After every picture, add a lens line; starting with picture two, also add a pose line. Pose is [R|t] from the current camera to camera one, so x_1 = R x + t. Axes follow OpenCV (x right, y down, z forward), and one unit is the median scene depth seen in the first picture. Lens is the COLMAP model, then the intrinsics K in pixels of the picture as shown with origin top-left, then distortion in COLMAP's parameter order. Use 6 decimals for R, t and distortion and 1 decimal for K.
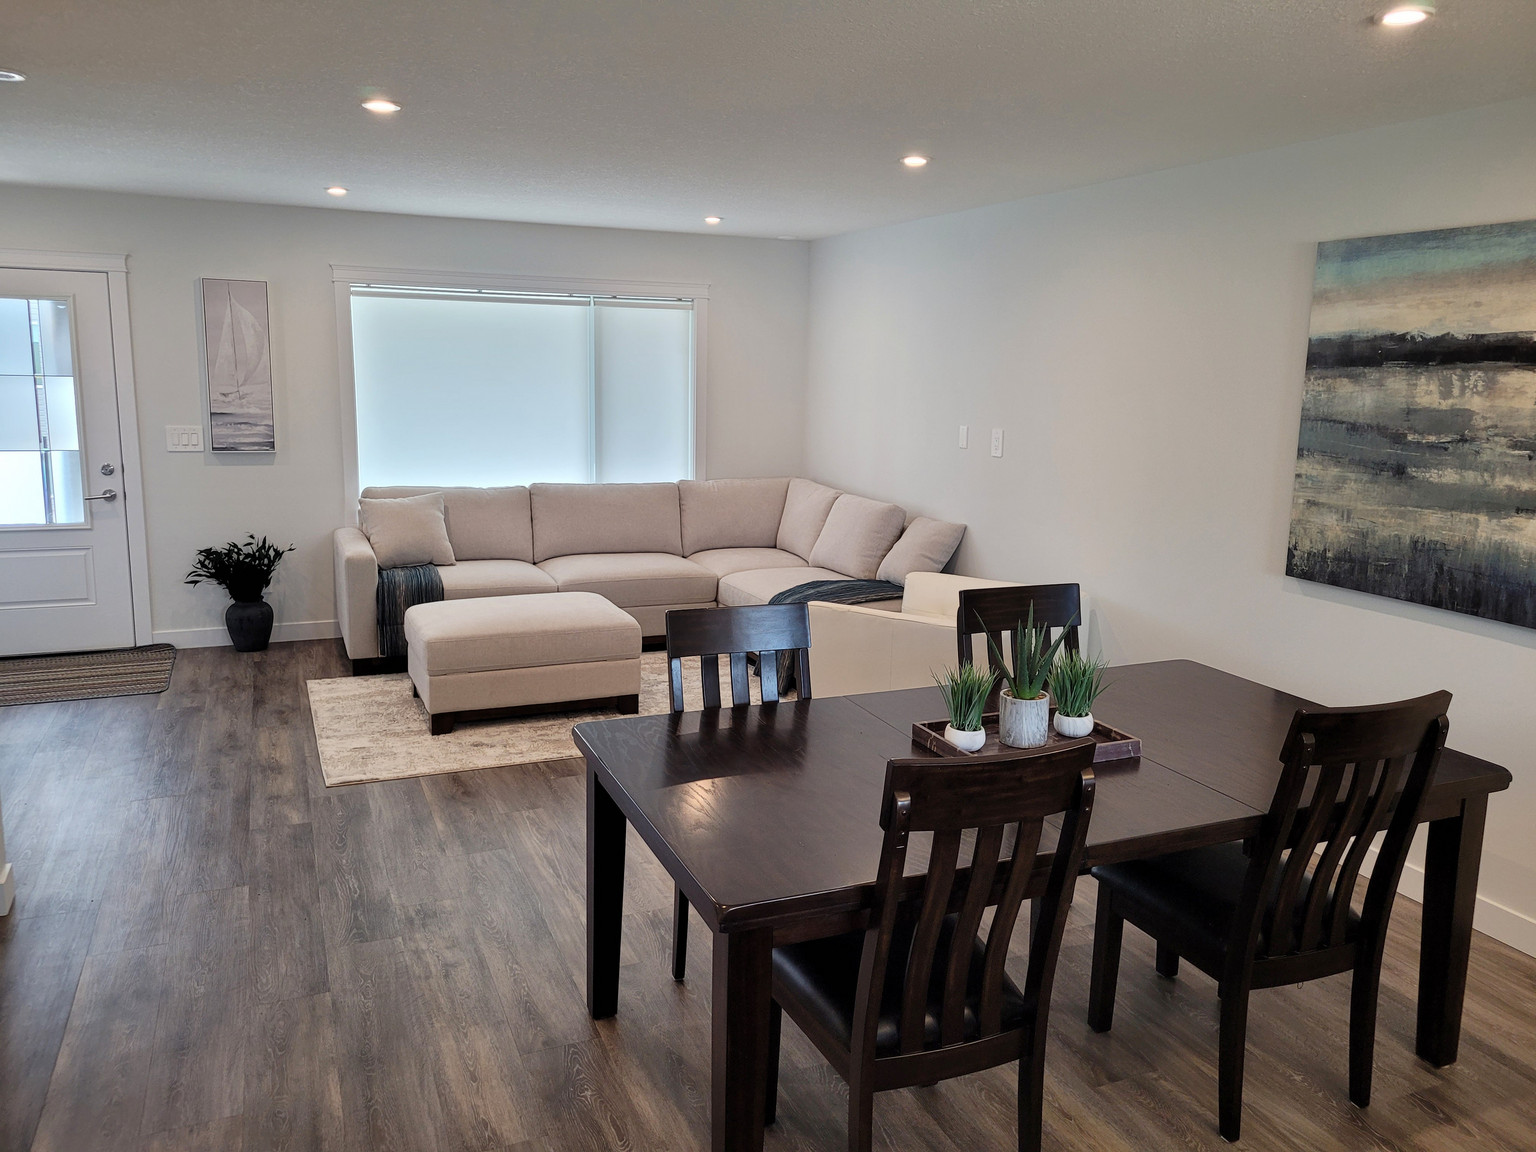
lens RADIAL K [[1165.8, 0, 775.4], [0, 1165.8, 566.7], [0, 0, 1]] dist [0.052168, -0.041412]
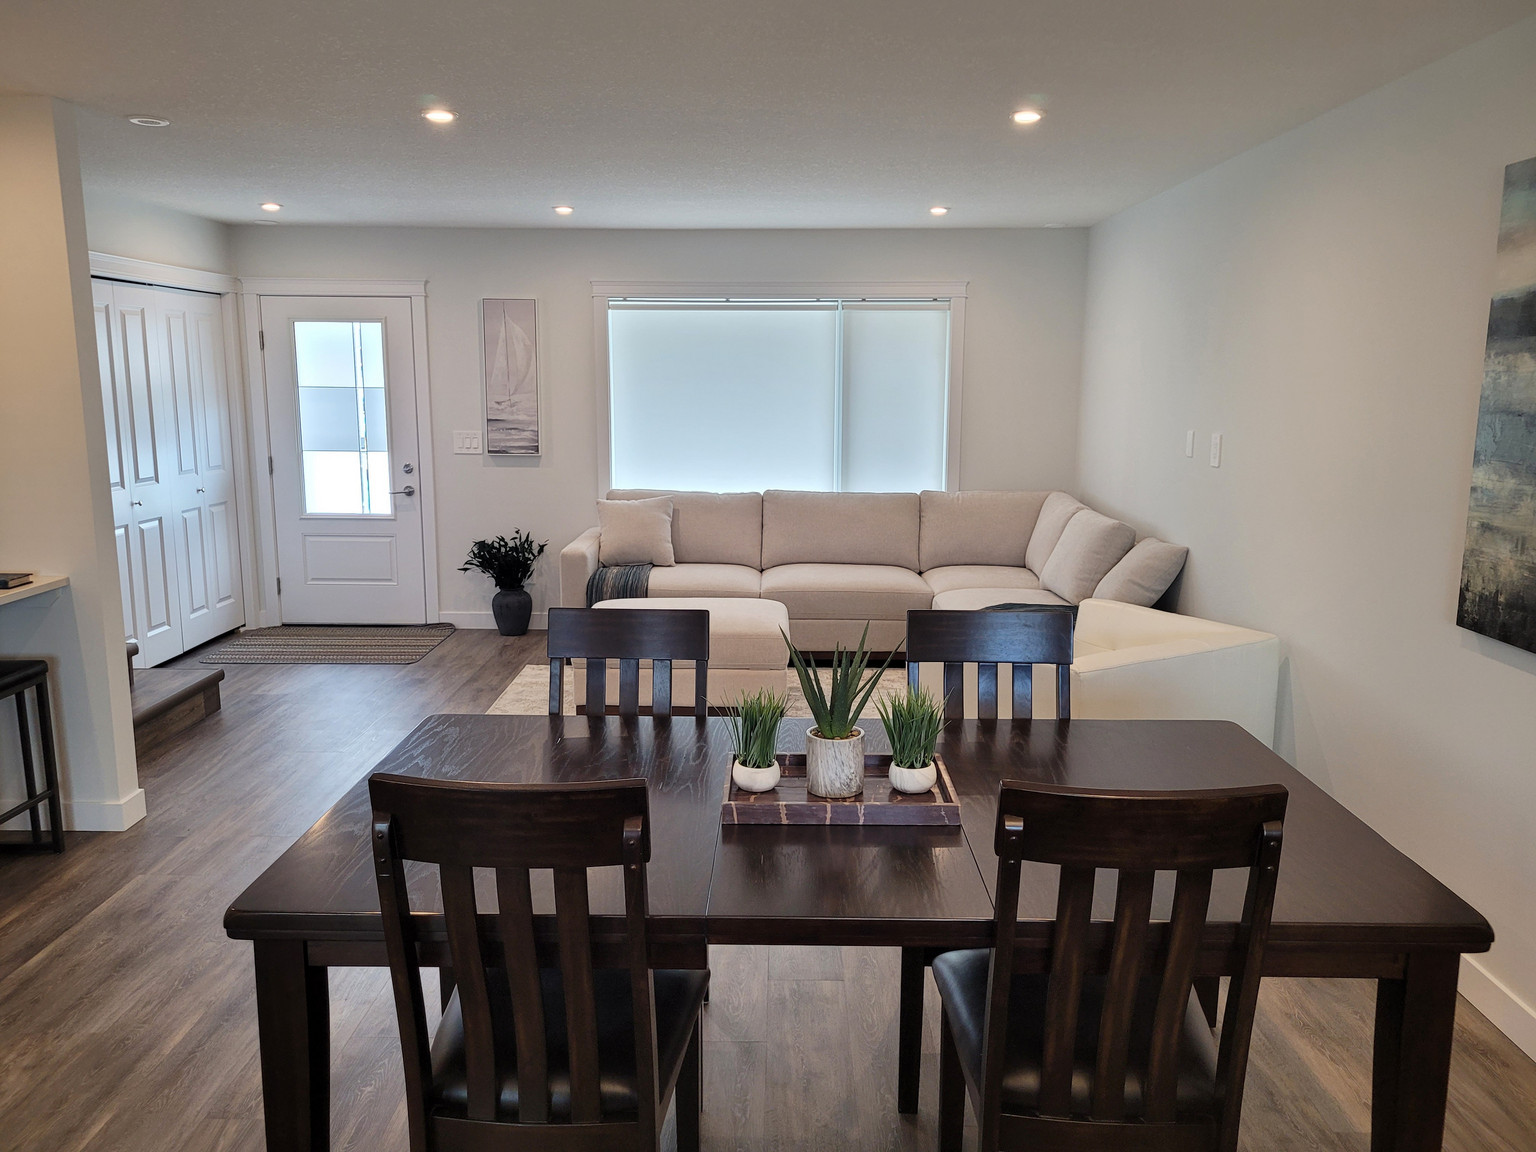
lens RADIAL K [[1167.6, 0, 760.8], [0, 1167.6, 576.2], [0, 0, 1]] dist [0.050805, -0.037543]
pose [[0.910114, 0.053598, -0.410877, 0.314892], [-0.057504, 0.998341, 0.002856, -0.000336], [0.410349, 0.021028, 0.911686, 0.138869]]
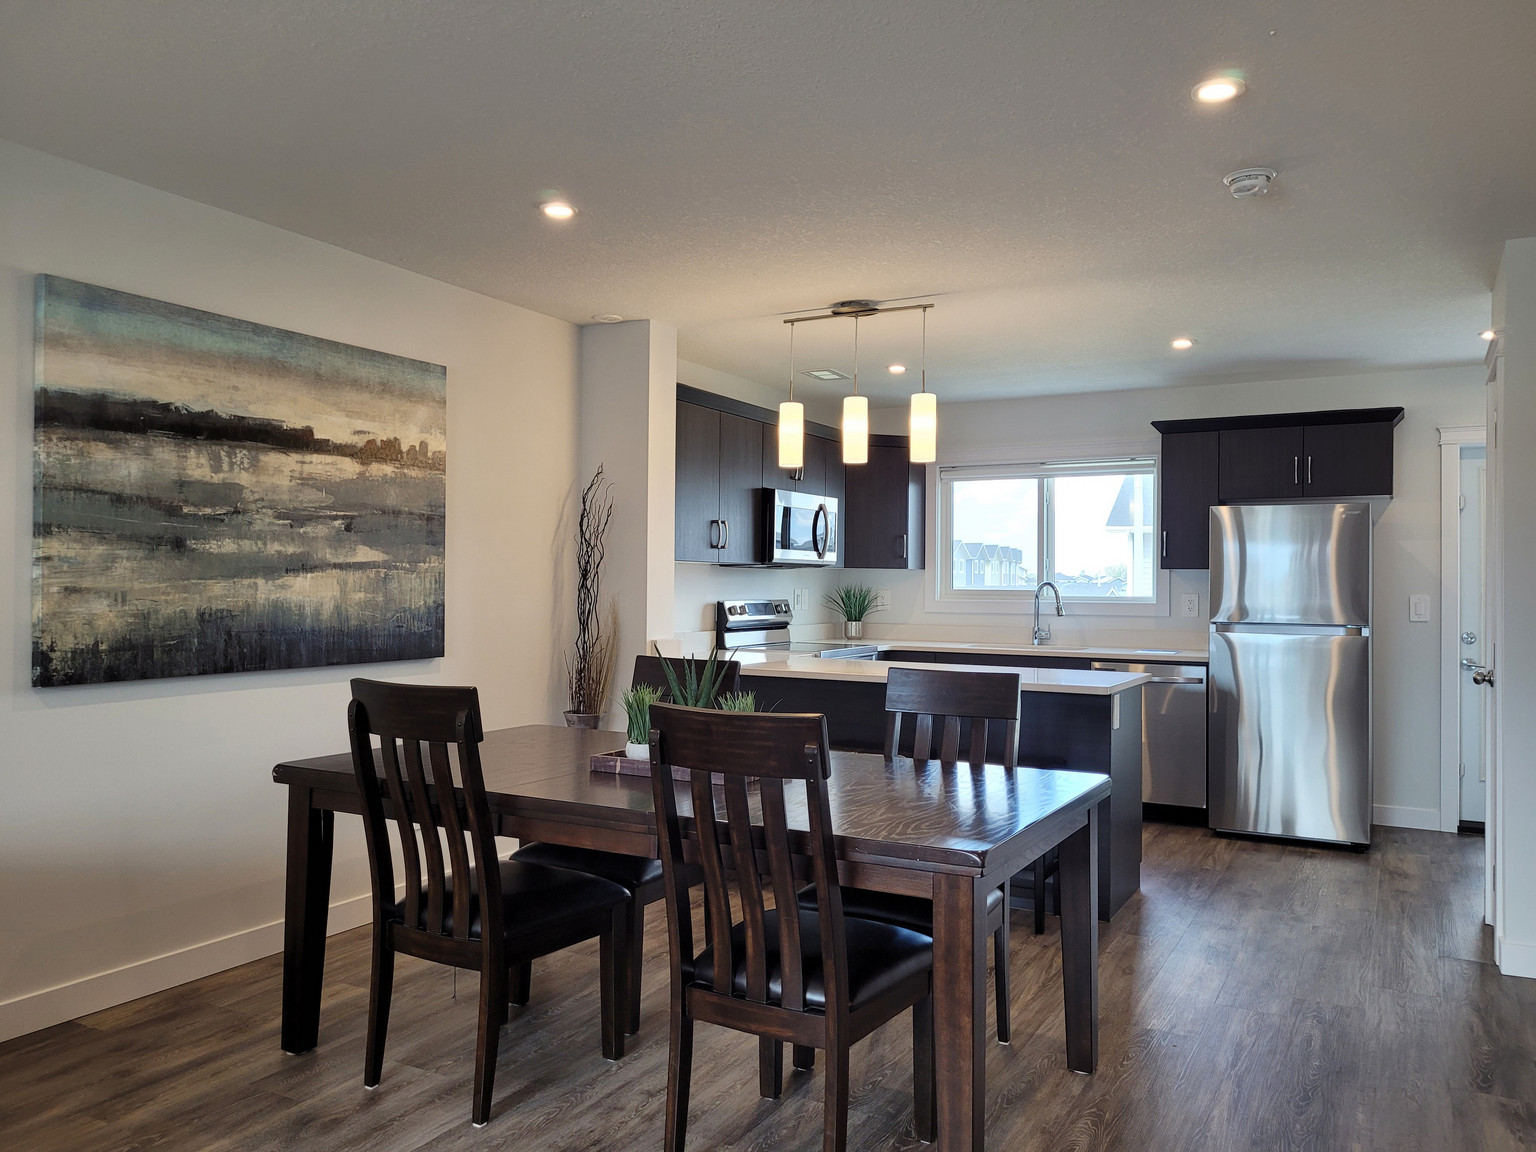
lens RADIAL K [[1160.5, 0, 776.1], [0, 1160.5, 575.7], [0, 0, 1]] dist [0.054140, -0.039206]
pose [[-0.618772, -0.021491, 0.785276, -0.440511], [0.115085, 0.986361, 0.117677, -0.093327], [-0.777095, 0.163188, -0.607859, 1.000813]]
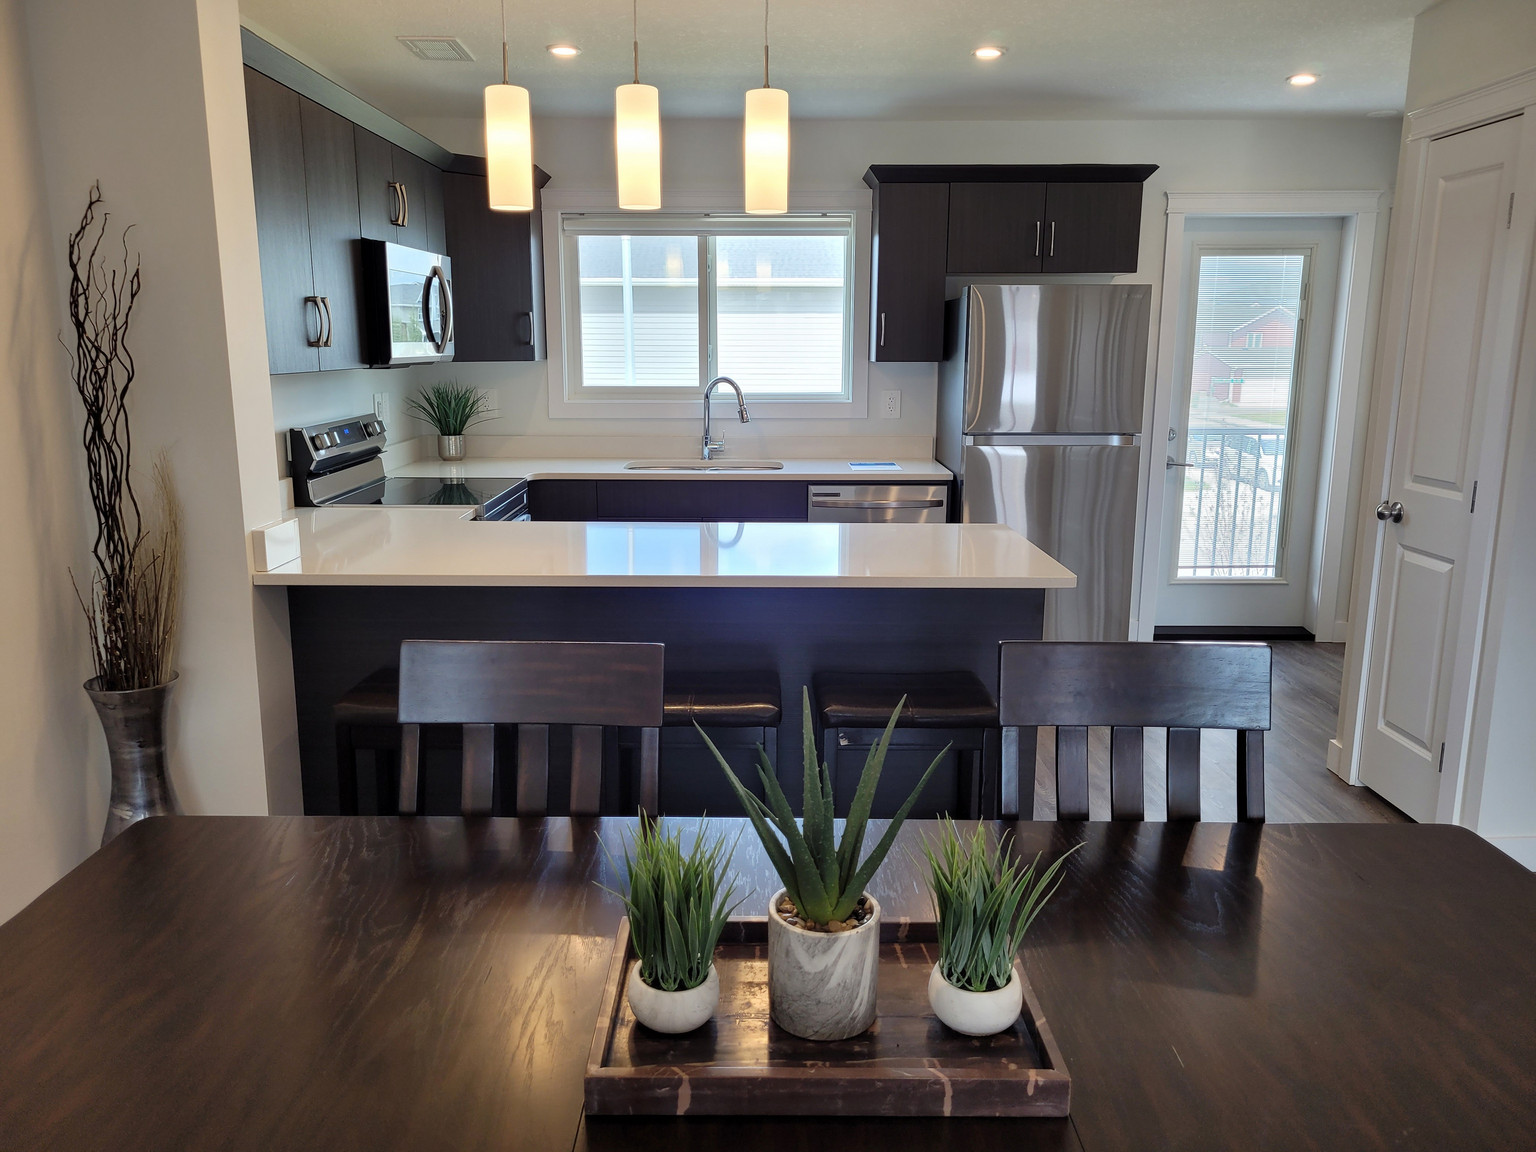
lens RADIAL K [[1165.3, 0, 765.1], [0, 1165.3, 569.1], [0, 0, 1]] dist [0.051180, -0.036504]
pose [[-0.918869, -0.100555, 0.381533, 0.049068], [0.046508, 0.932636, 0.357809, -0.102469], [-0.391811, 0.346524, -0.852294, 0.841363]]
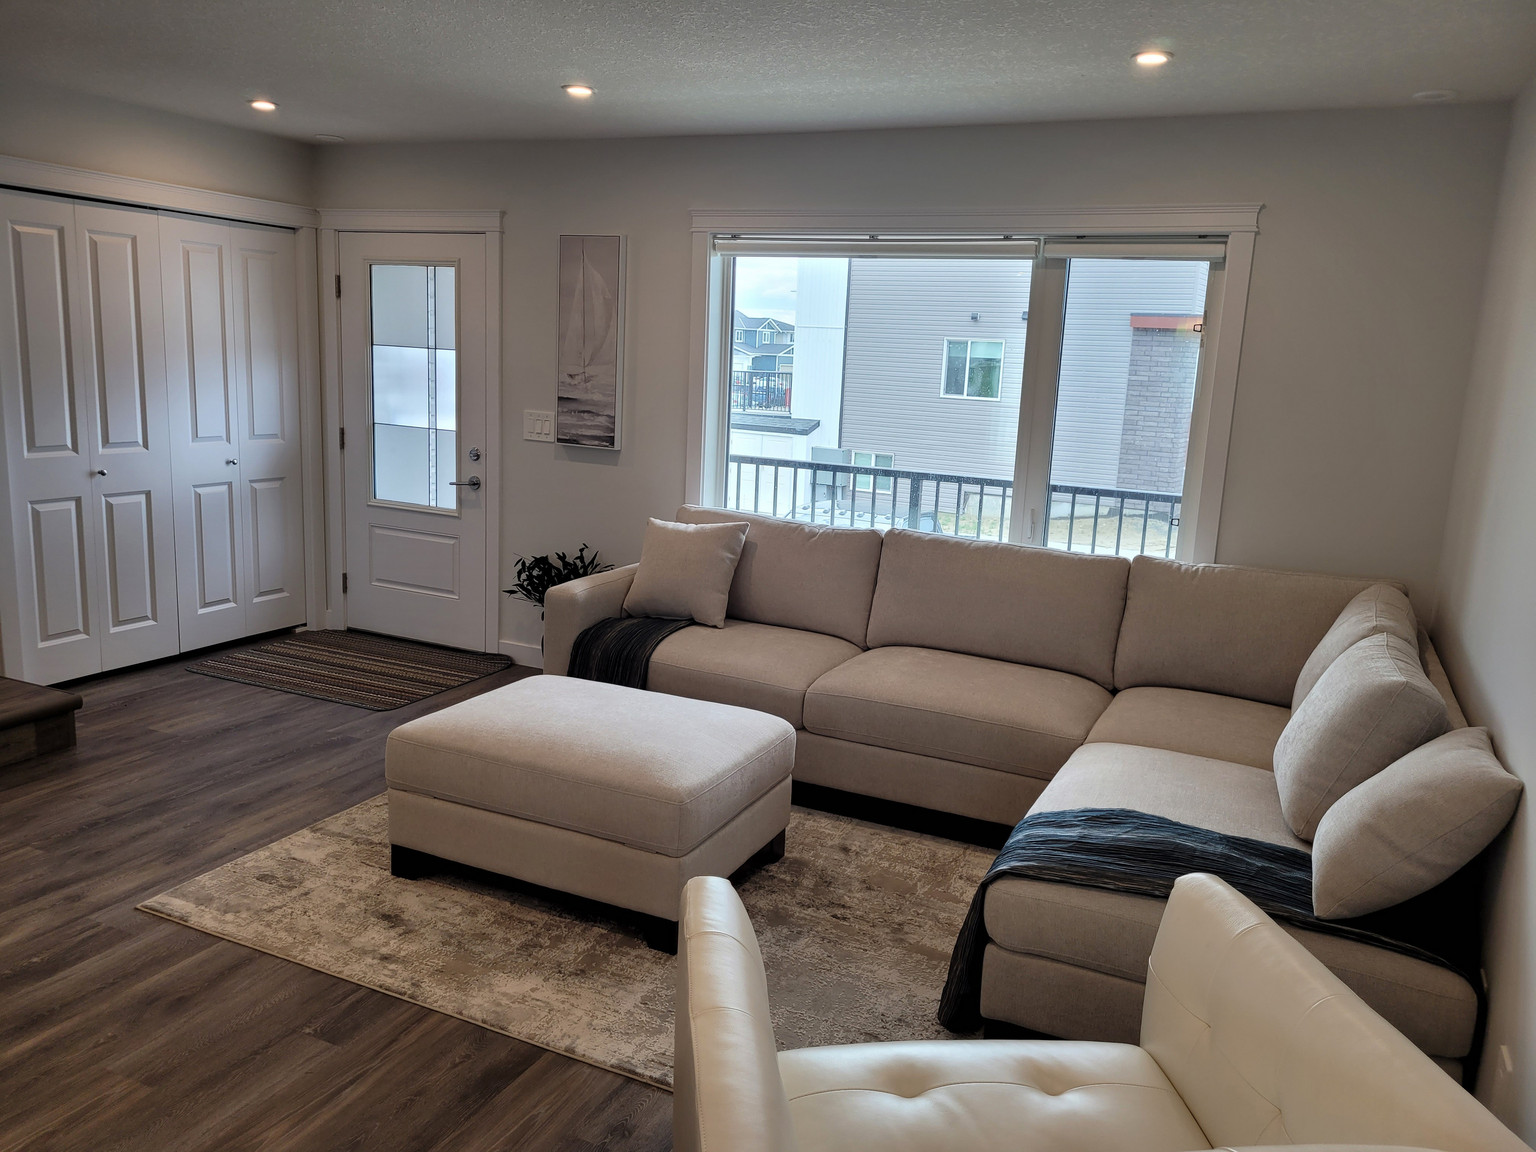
lens RADIAL K [[1160.5, 0, 776.1], [0, 1160.5, 575.7], [0, 0, 1]] dist [0.054140, -0.039206]
pose [[0.665320, 0.151894, -0.730943, 0.357455], [-0.164259, 0.984874, 0.055150, -0.109217], [0.728264, 0.083372, 0.680207, 0.797993]]
